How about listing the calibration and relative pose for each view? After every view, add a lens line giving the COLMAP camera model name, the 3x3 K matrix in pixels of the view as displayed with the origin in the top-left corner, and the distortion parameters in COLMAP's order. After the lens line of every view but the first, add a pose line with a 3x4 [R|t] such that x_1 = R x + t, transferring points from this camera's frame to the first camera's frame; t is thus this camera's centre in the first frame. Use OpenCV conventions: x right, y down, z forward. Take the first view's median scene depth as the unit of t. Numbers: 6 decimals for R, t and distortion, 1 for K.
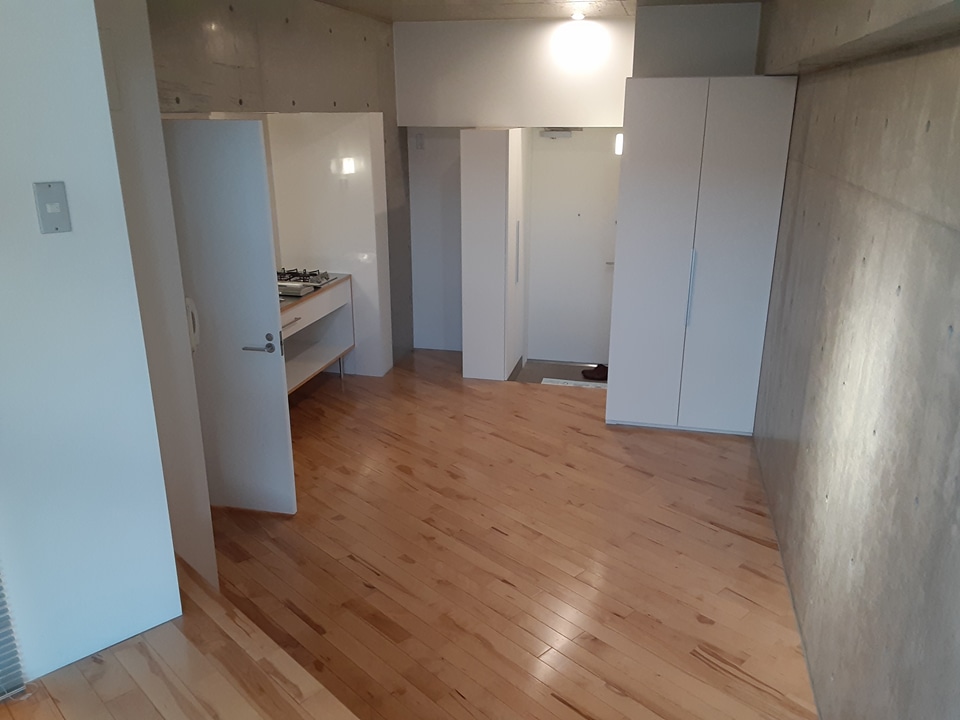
lens RADIAL K [[771.2, 0, 484.2], [0, 771.2, 366.0], [0, 0, 1]] dist [0.130509, -0.152577]
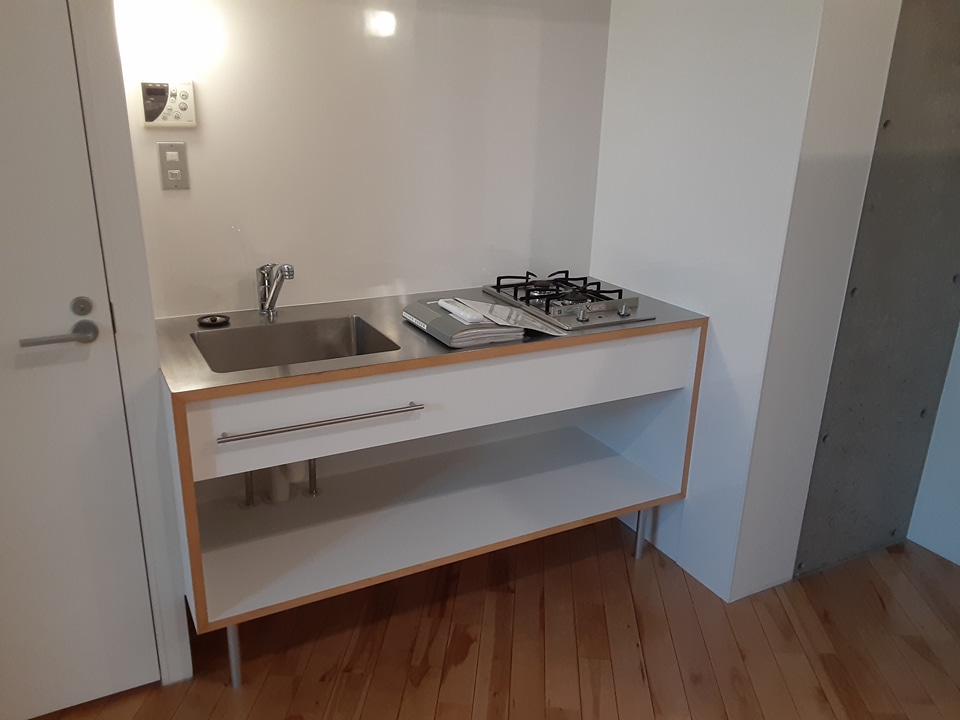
lens RADIAL K [[771.2, 0, 484.2], [0, 771.2, 366.0], [0, 0, 1]] dist [0.130509, -0.152577]
pose [[0.655586, 0.271778, -0.704517, 0.025504], [-0.260819, 0.957064, 0.126498, -0.114207], [0.708647, 0.100821, 0.698323, 0.660991]]
